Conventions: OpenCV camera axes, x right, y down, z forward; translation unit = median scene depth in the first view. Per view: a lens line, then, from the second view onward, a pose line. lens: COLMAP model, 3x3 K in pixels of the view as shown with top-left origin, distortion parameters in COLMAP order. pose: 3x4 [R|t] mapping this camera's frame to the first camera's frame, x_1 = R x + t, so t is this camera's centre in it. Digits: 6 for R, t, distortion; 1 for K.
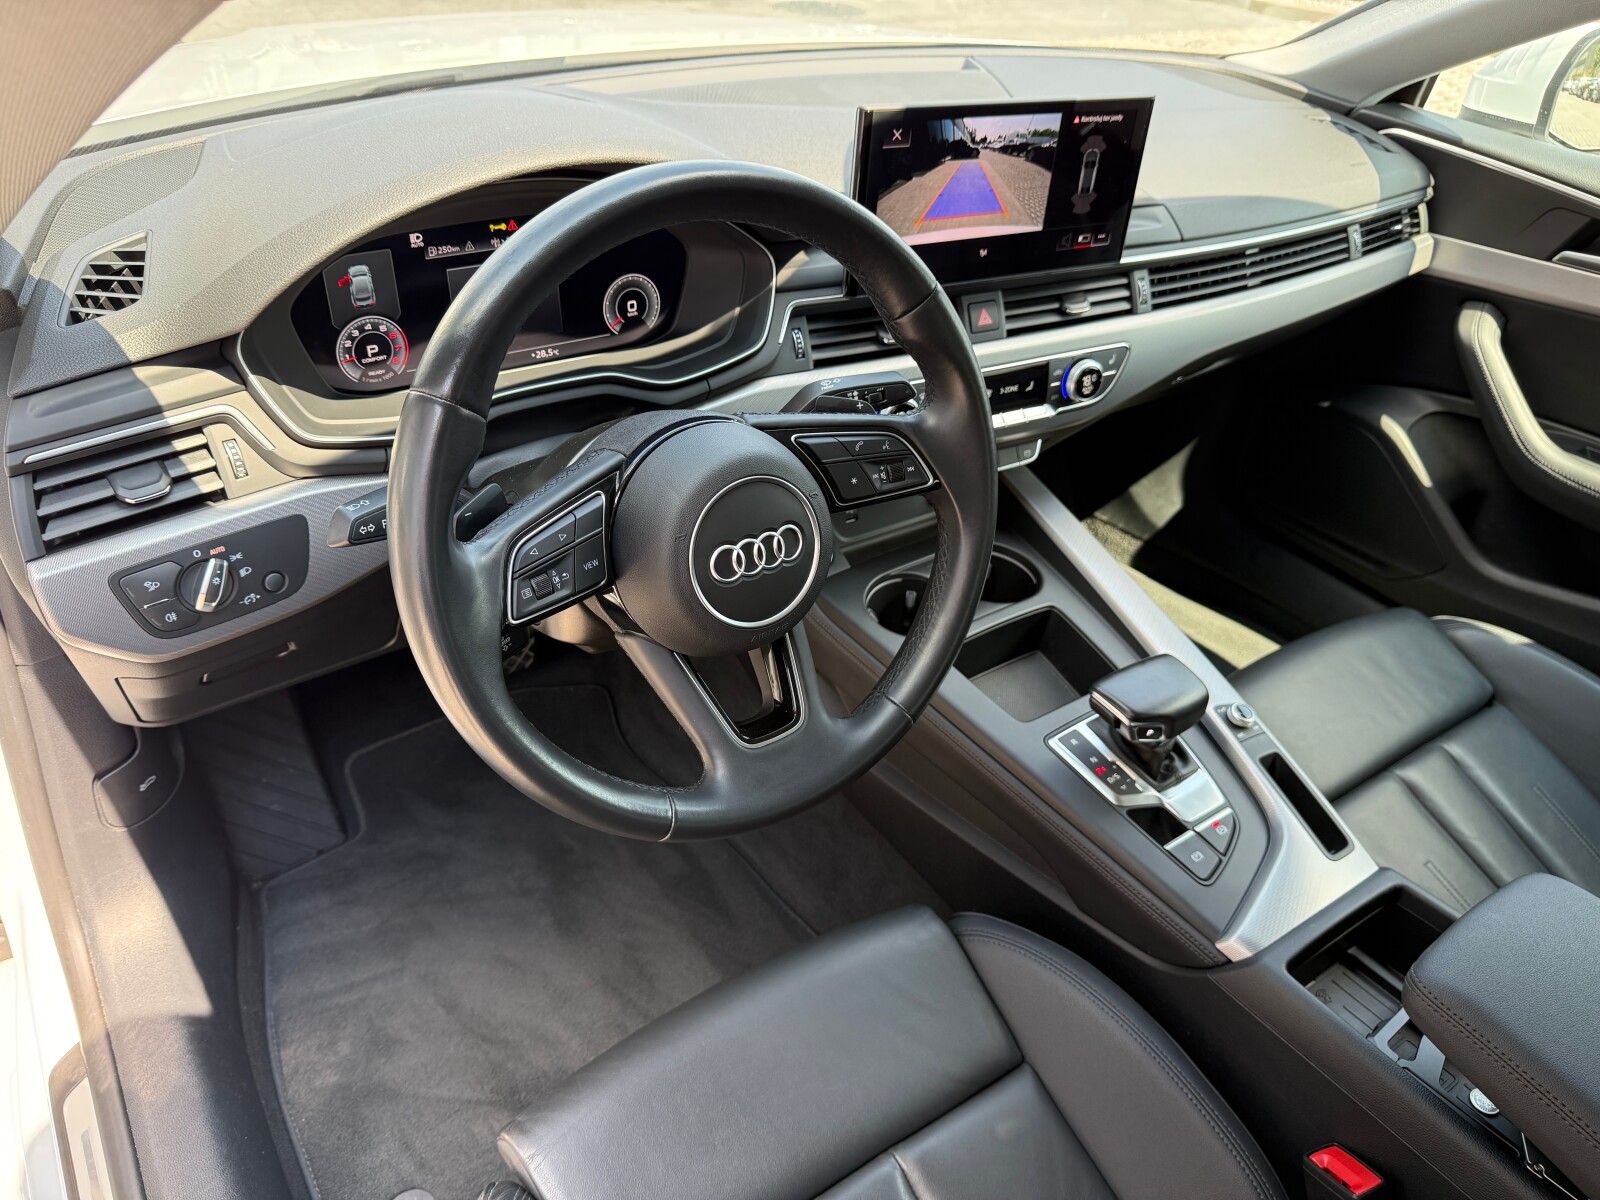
lens RADIAL K [[1137.4, 0, 789.5], [0, 1137.4, 594.4], [0, 0, 1]] dist [0.038749, -0.069015]
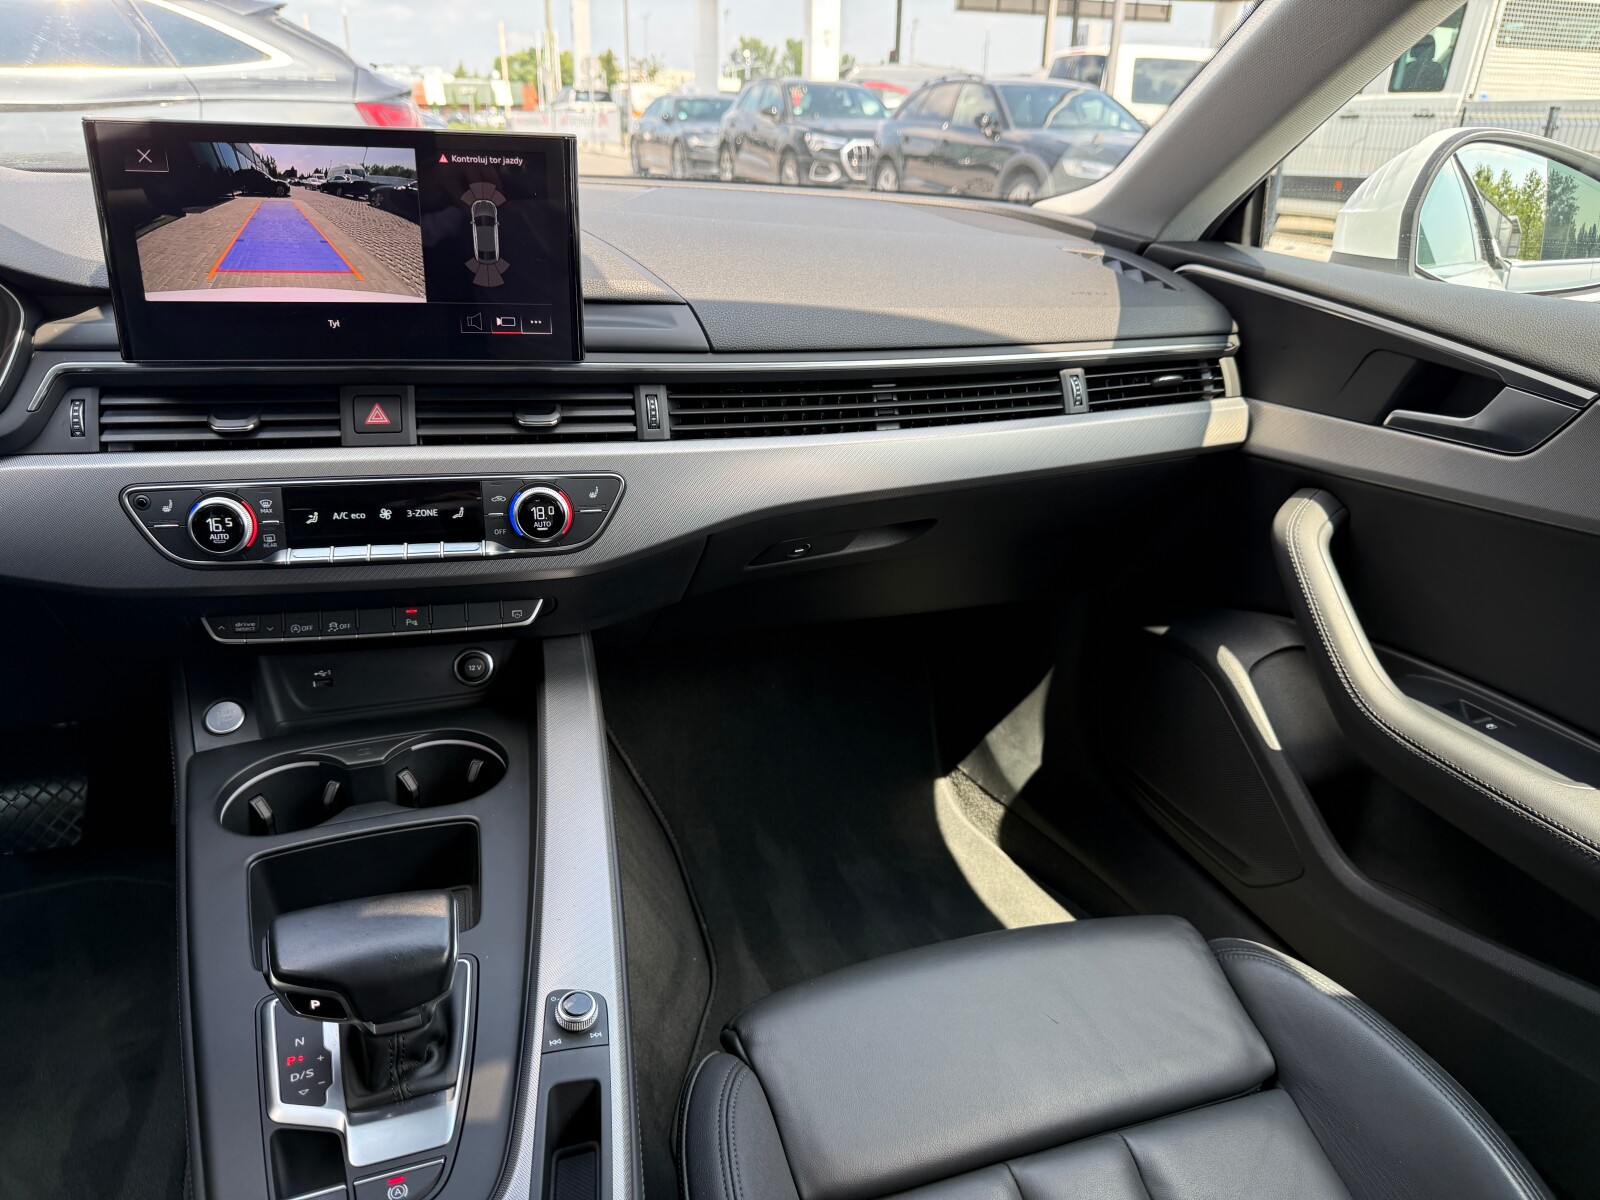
lens RADIAL K [[1137.4, 0, 803.3], [0, 1137.4, 606.0], [0, 0, 1]] dist [0.038749, -0.069015]
pose [[0.967798, 0.070597, -0.241624, 0.688041], [-0.124295, 0.968713, -0.214814, 0.009855], [0.218899, 0.237930, 0.946294, 0.397084]]
